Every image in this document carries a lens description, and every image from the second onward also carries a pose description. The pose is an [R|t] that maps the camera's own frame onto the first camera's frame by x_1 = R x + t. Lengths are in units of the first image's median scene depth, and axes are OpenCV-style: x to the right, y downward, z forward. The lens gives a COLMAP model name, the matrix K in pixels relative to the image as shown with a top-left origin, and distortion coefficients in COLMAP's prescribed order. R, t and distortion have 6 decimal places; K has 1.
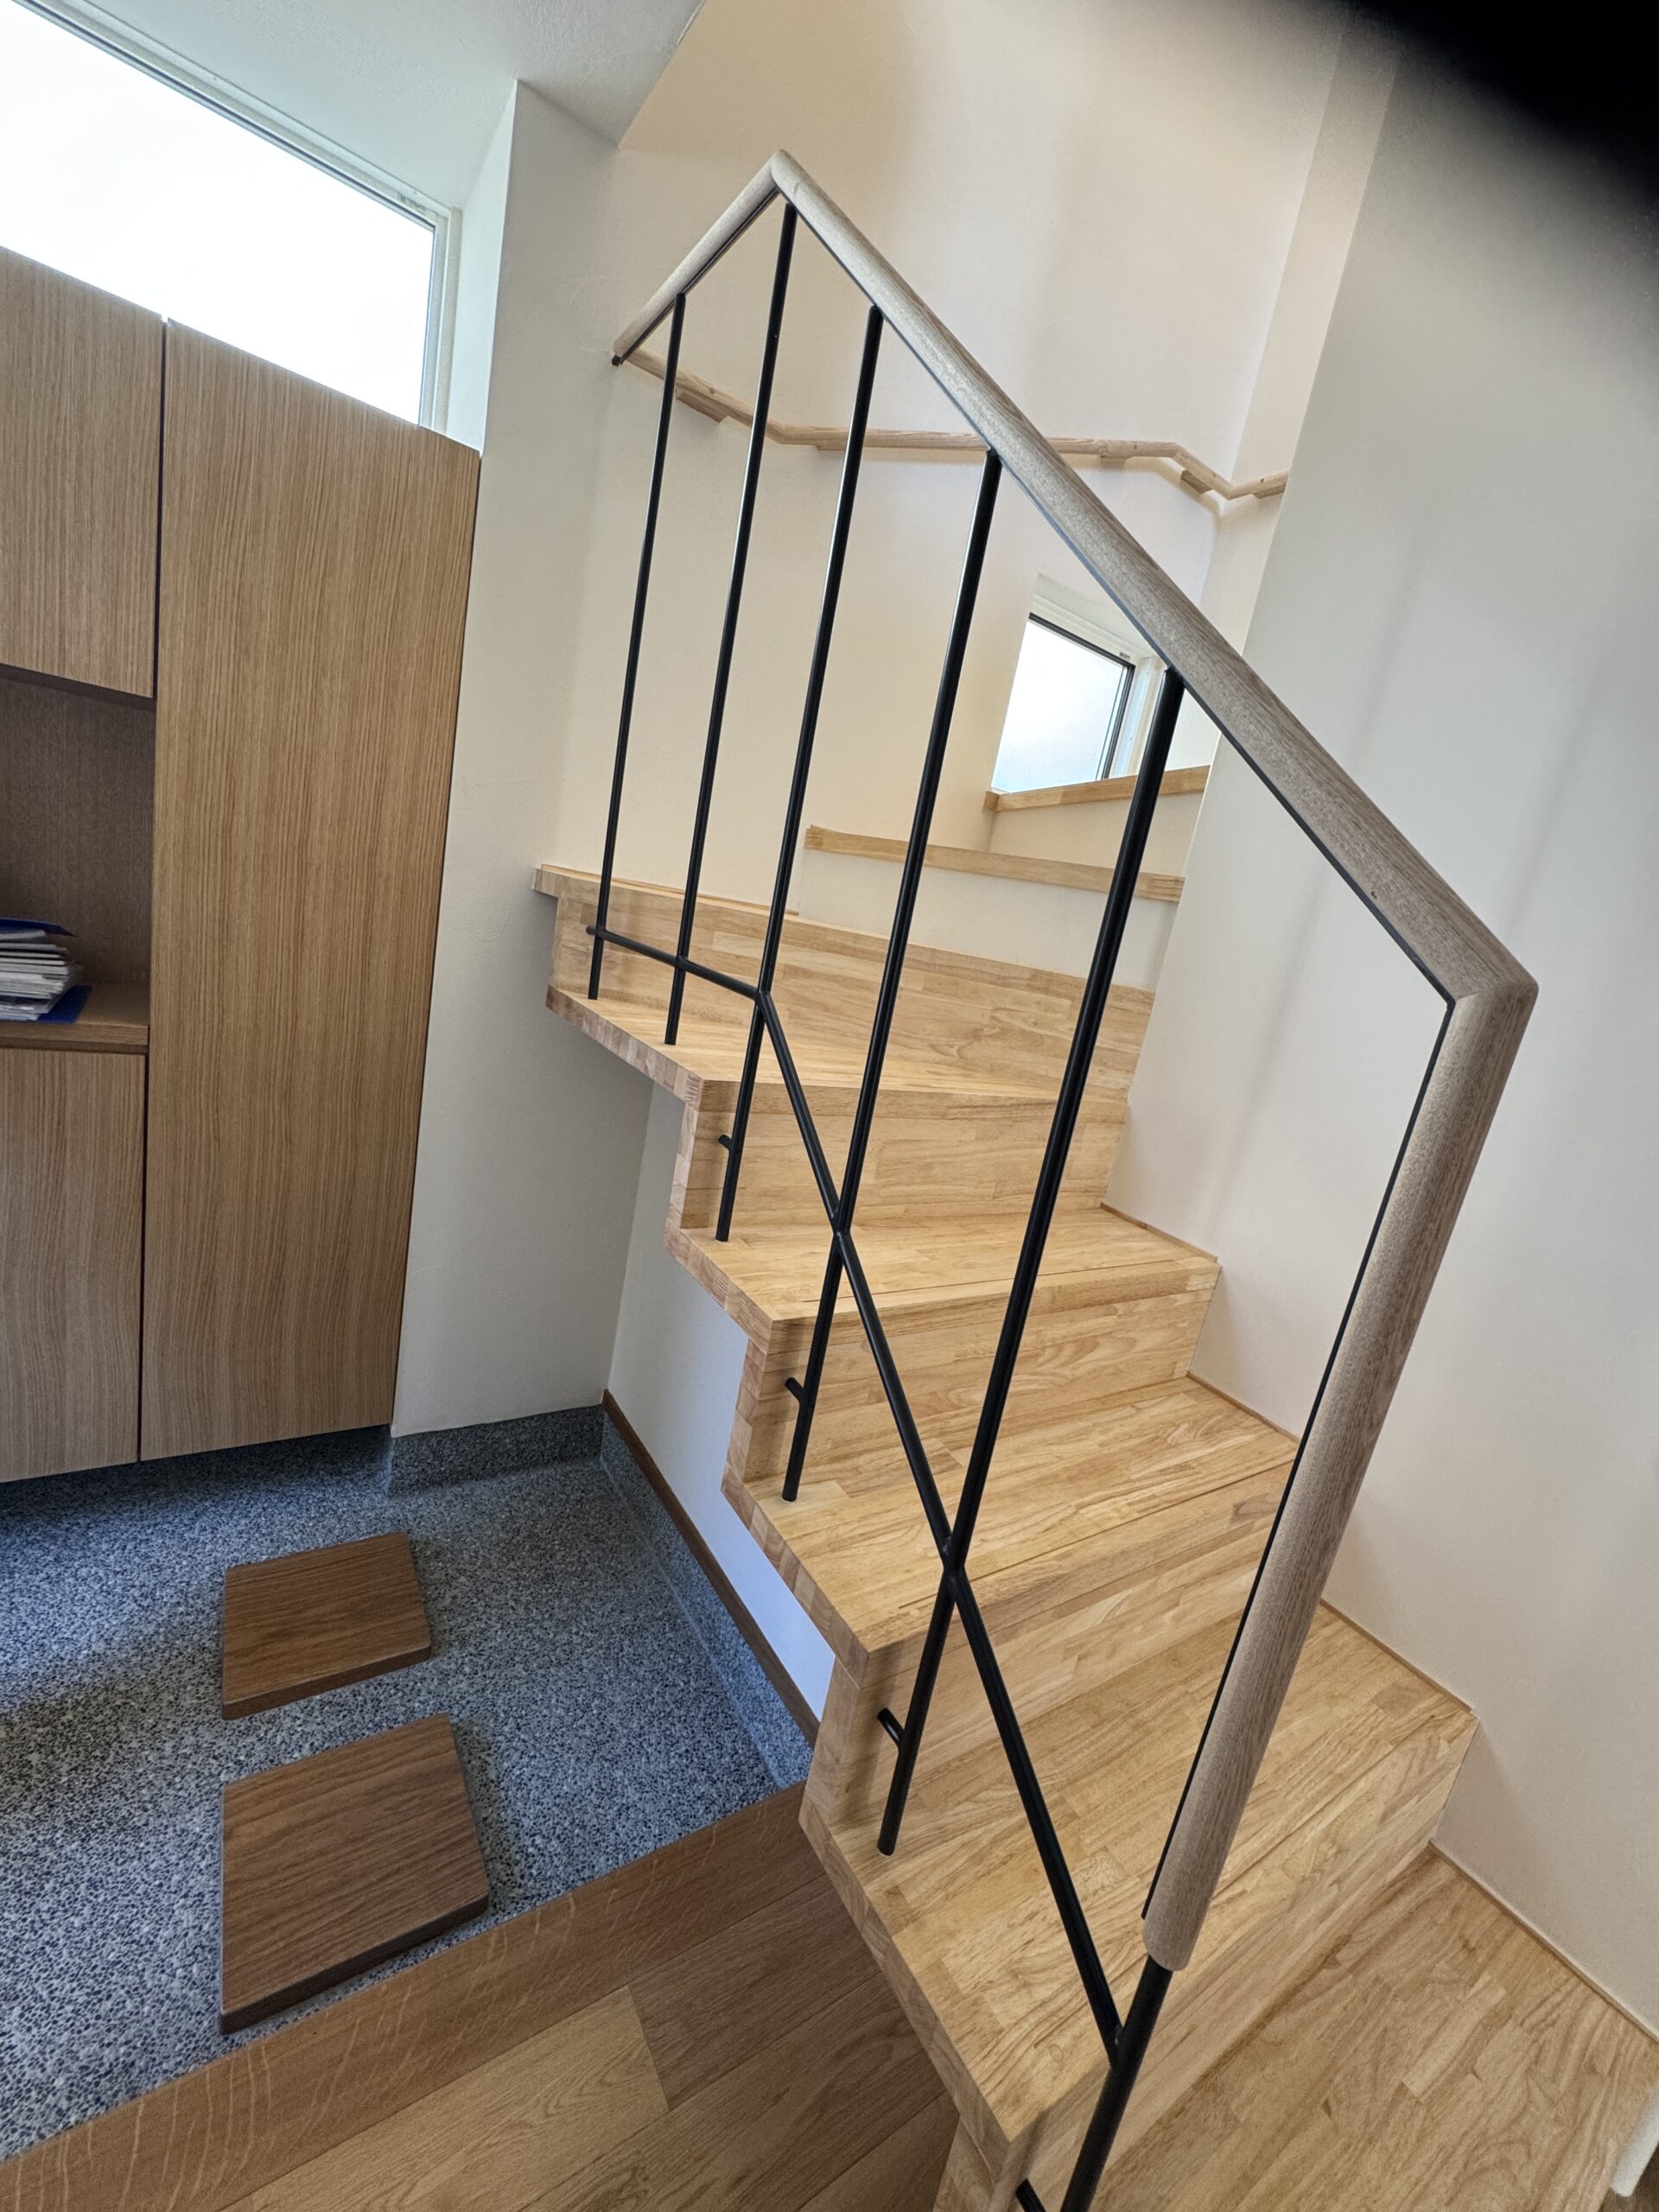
lens RADIAL K [[882.7, 0, 829.5], [0, 882.7, 1106.0], [0, 0, 1]] dist [-0.003869, 0.000192]
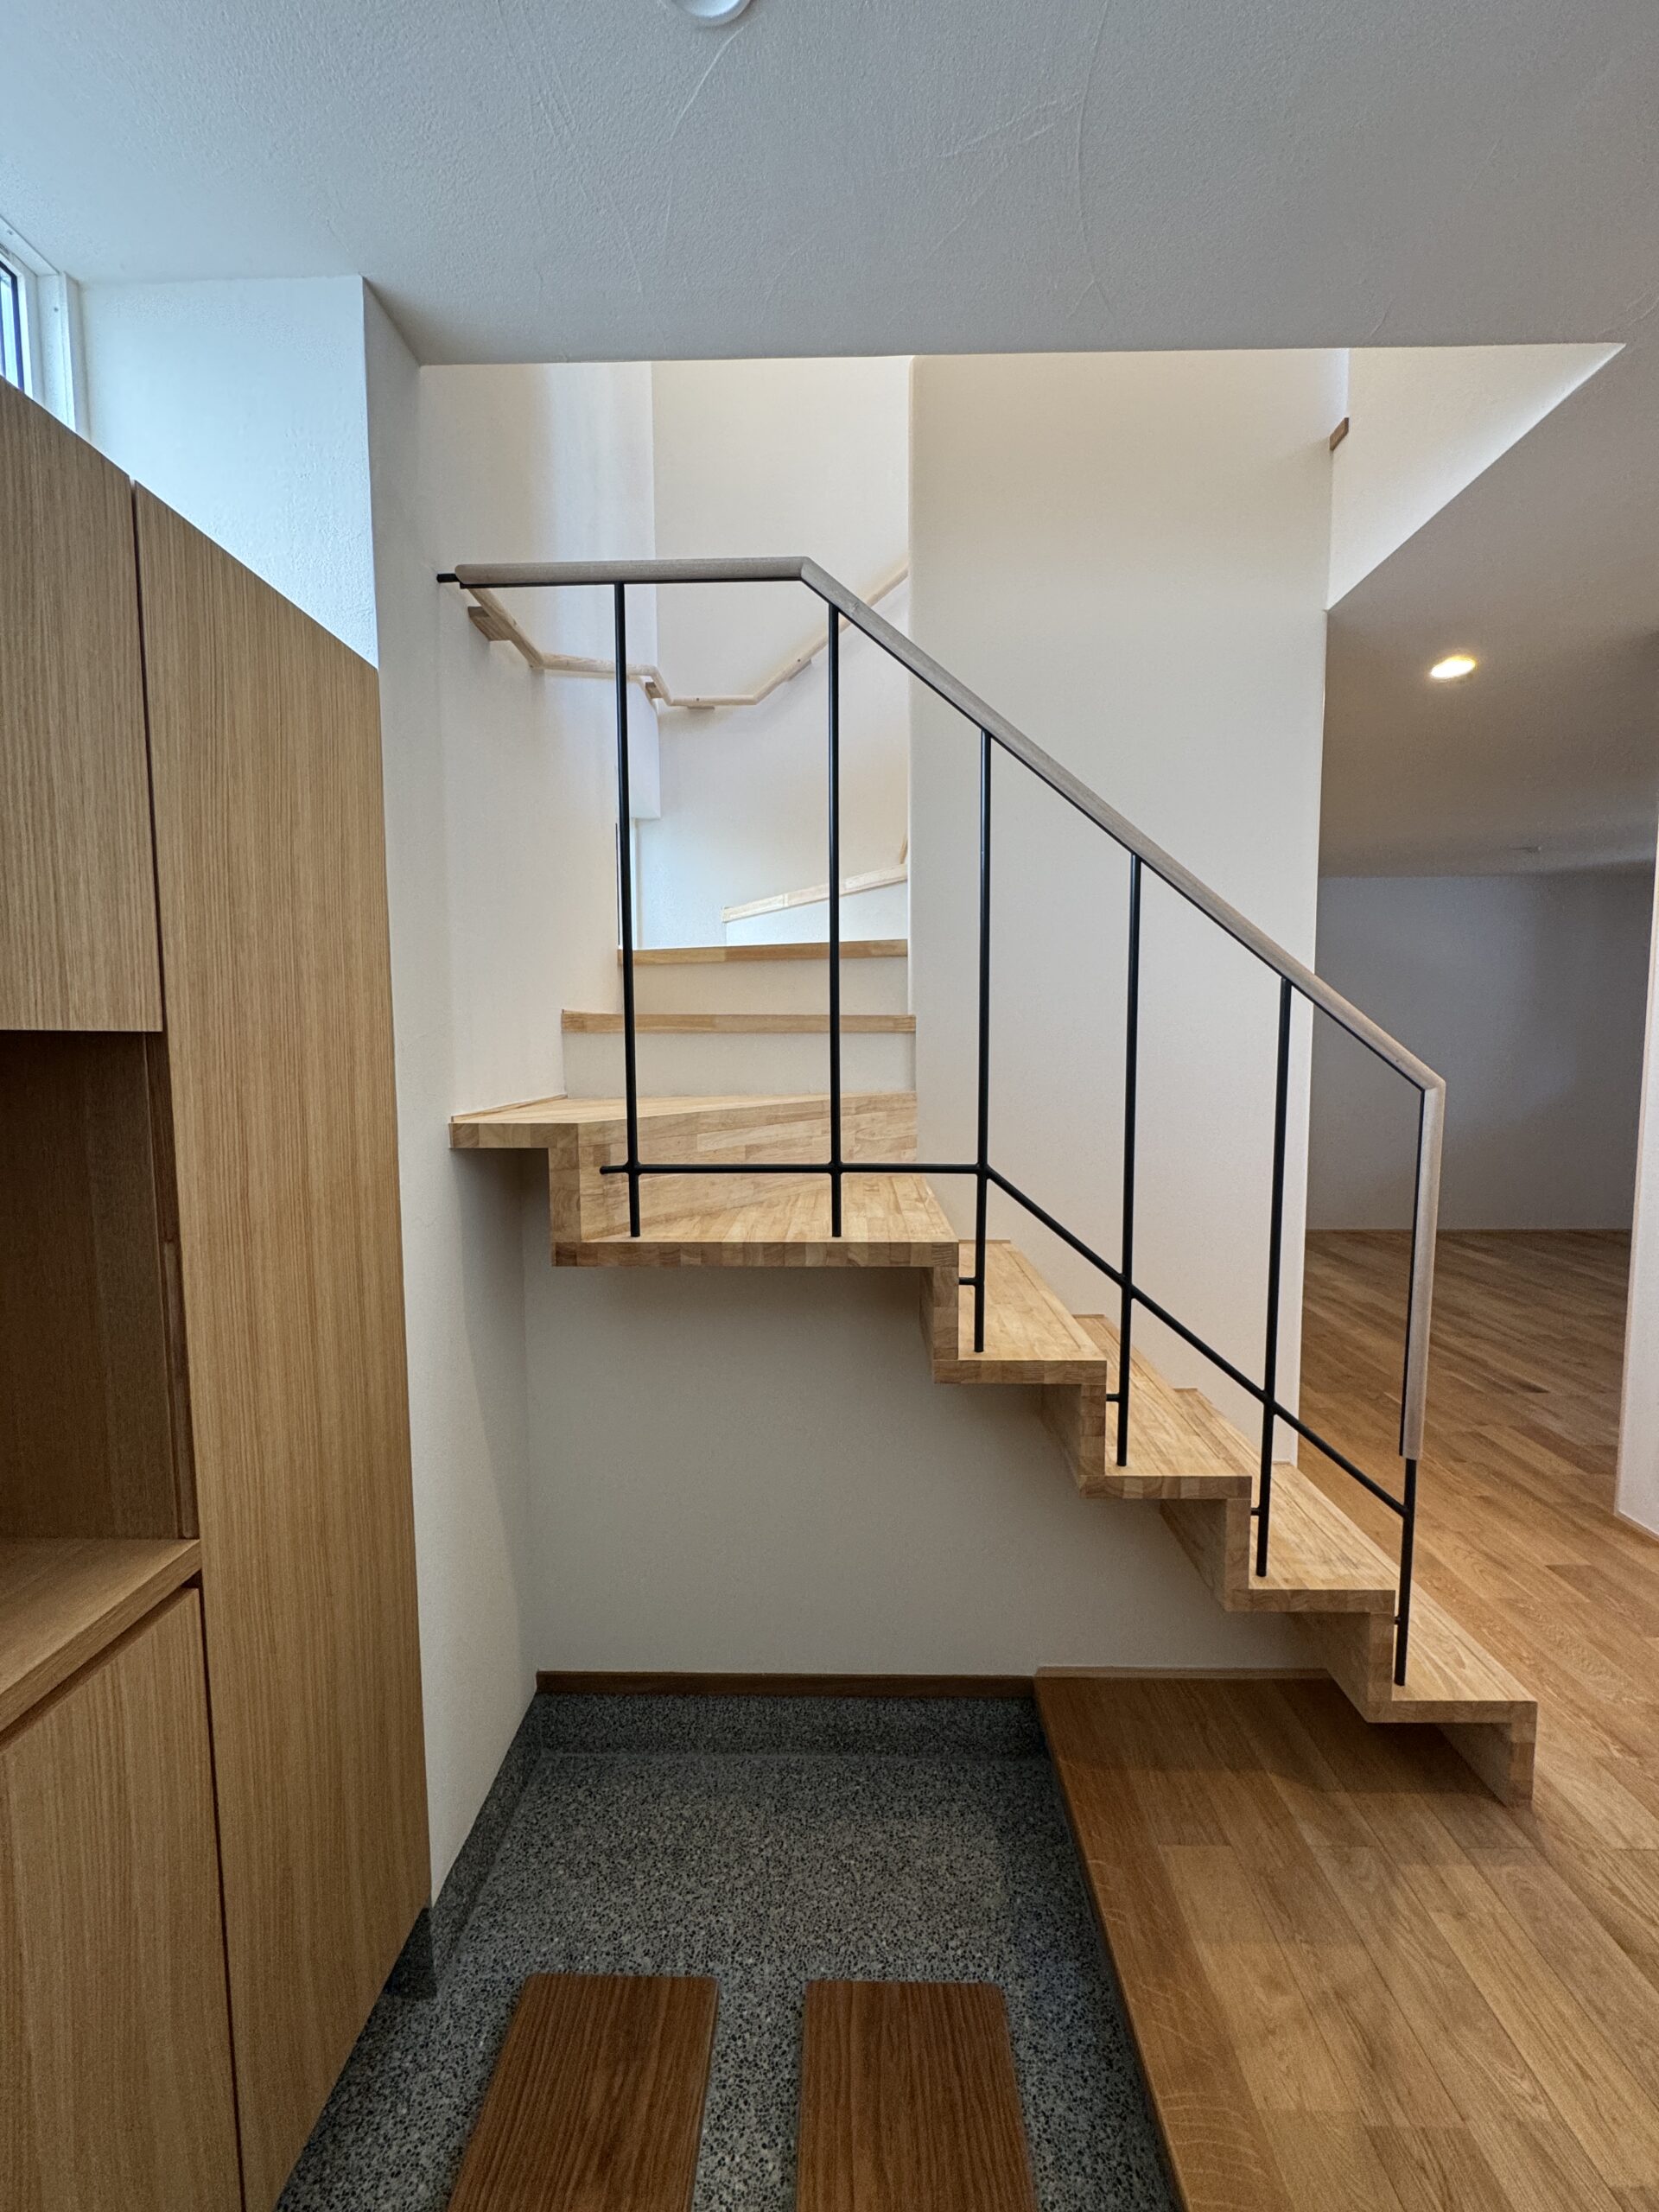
lens RADIAL K [[882.7, 0, 829.5], [0, 882.7, 1106.0], [0, 0, 1]] dist [-0.003869, 0.000192]
pose [[0.554884, -0.251343, 0.793051, -0.955528], [0.288889, 0.952163, 0.099640, -0.315721], [-0.780158, 0.173816, 0.600951, 0.239085]]
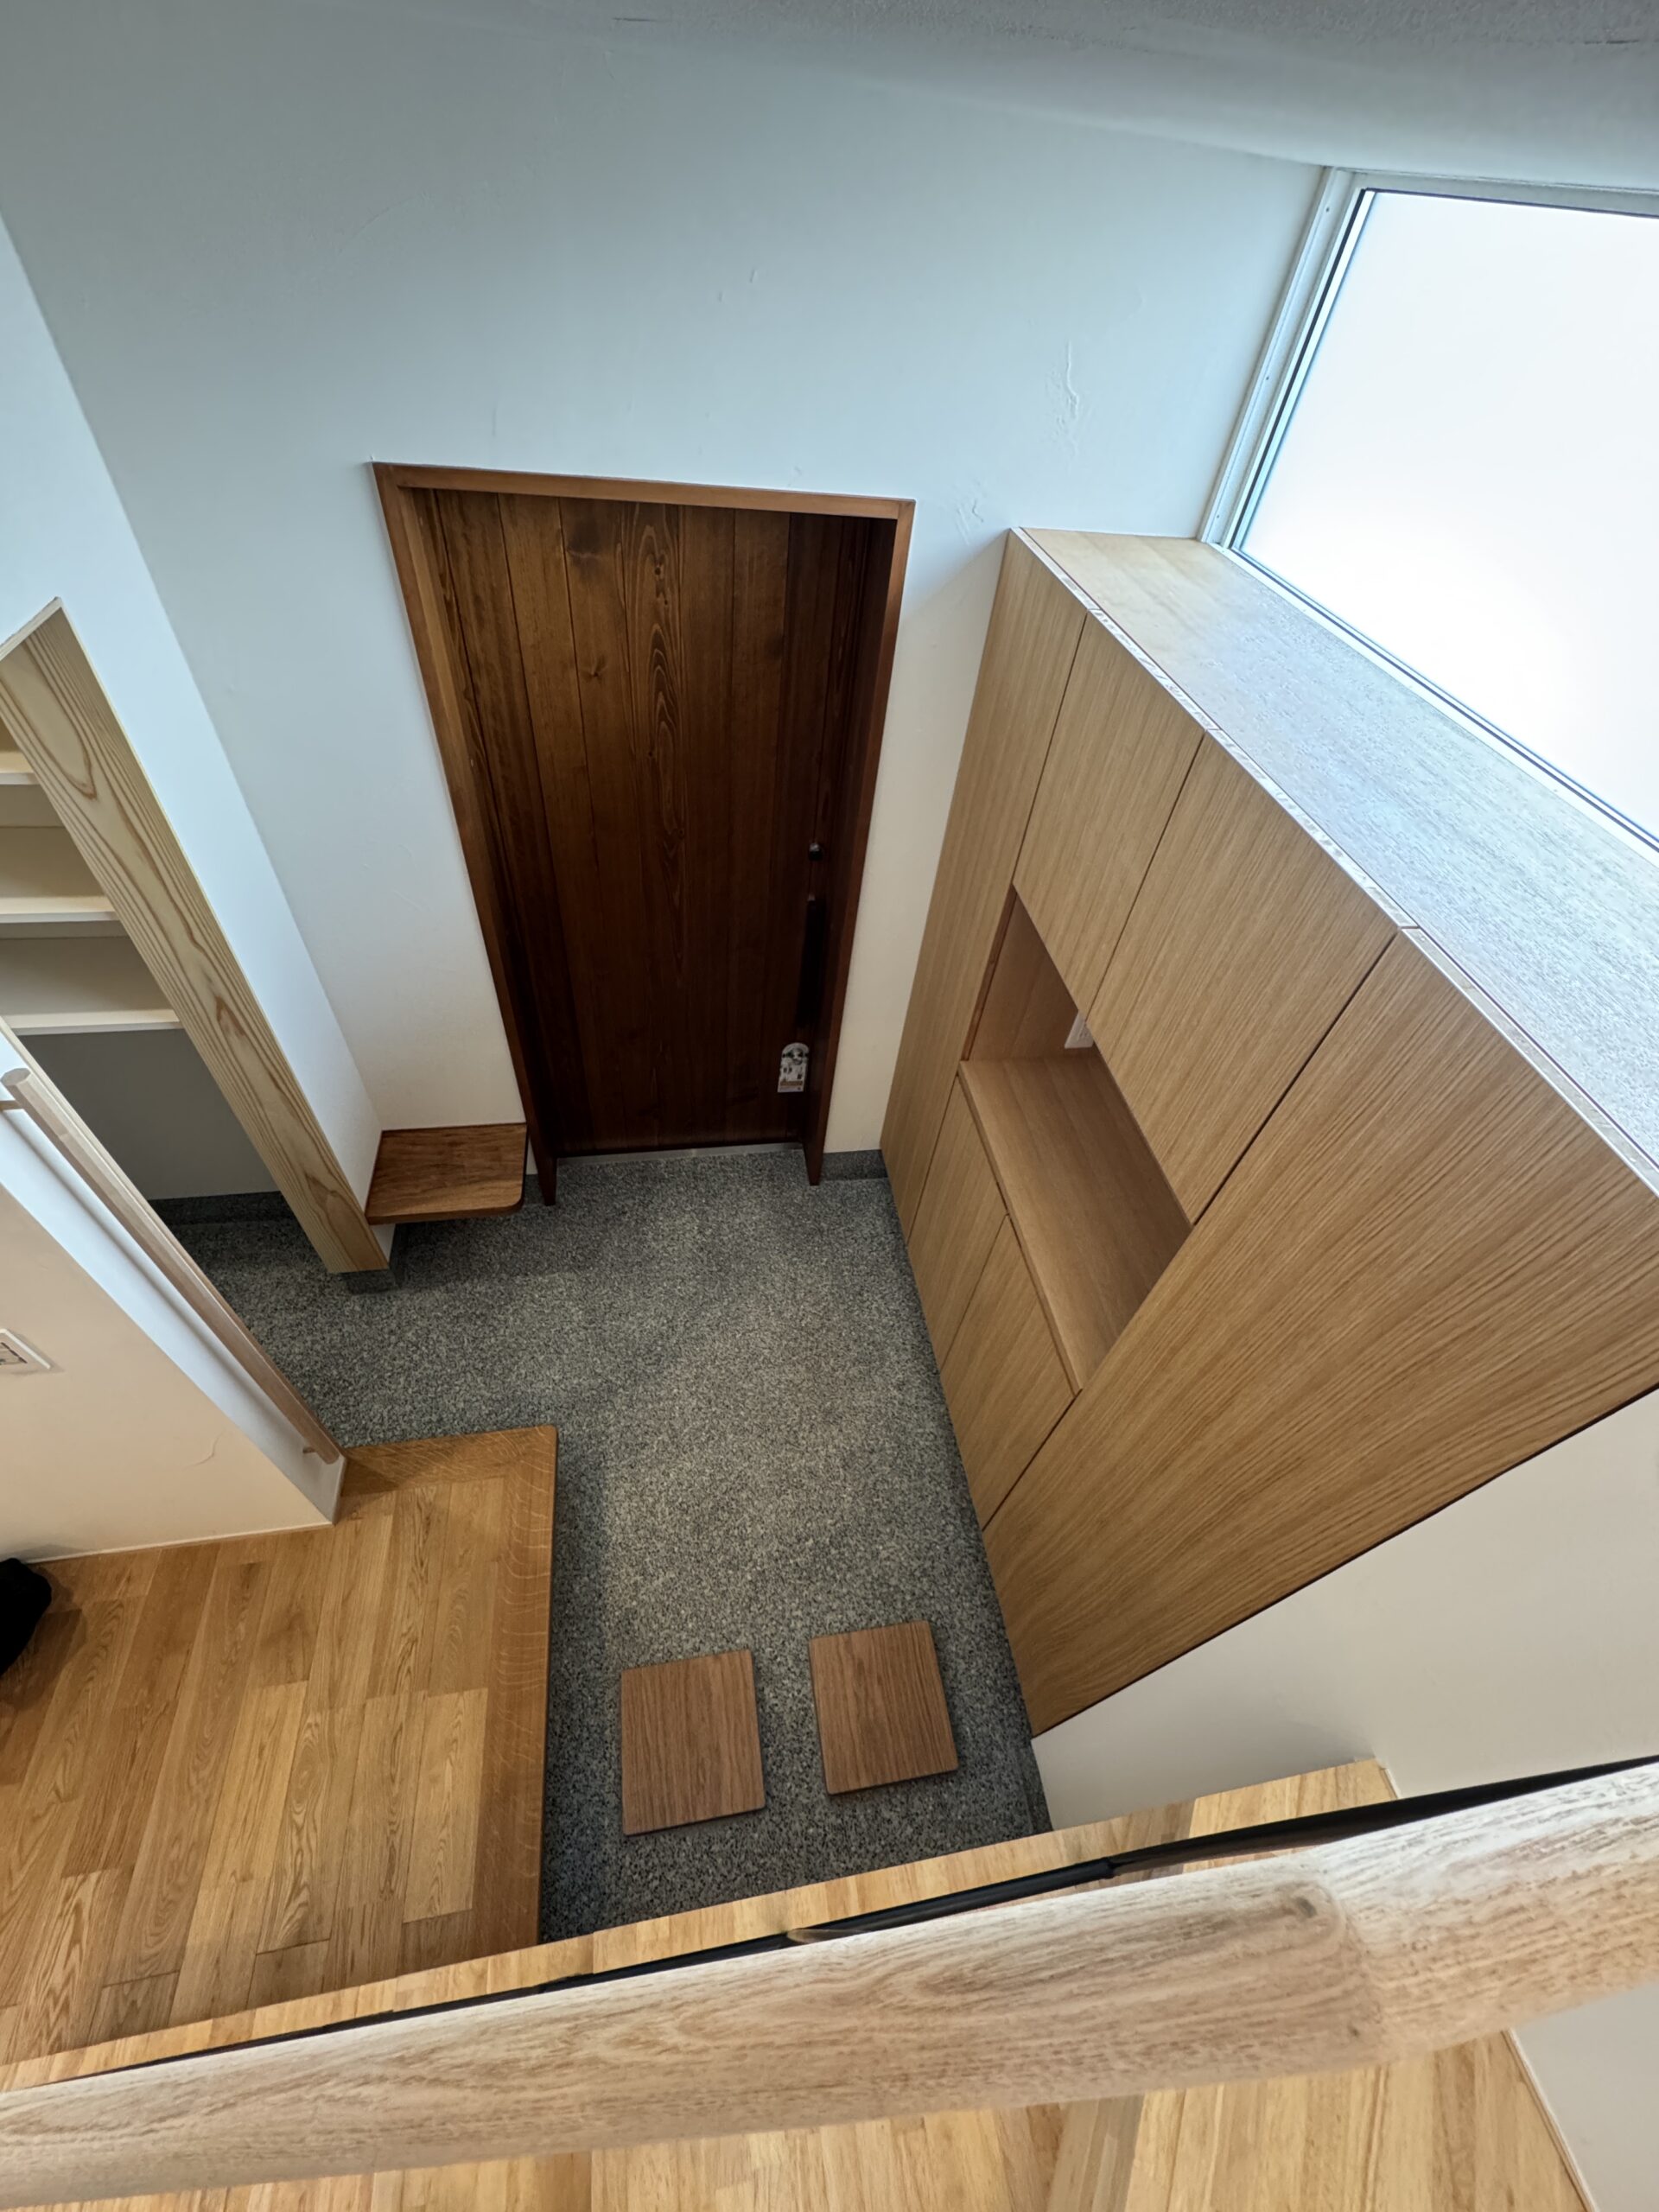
lens RADIAL K [[882.7, 0, 829.5], [0, 882.7, 1106.0], [0, 0, 1]] dist [-0.003869, 0.000192]
pose [[-0.376803, 0.512522, -0.771583, 0.013336], [-0.361270, 0.685701, 0.631901, -0.930137], [0.852938, 0.516852, -0.073216, 0.639684]]
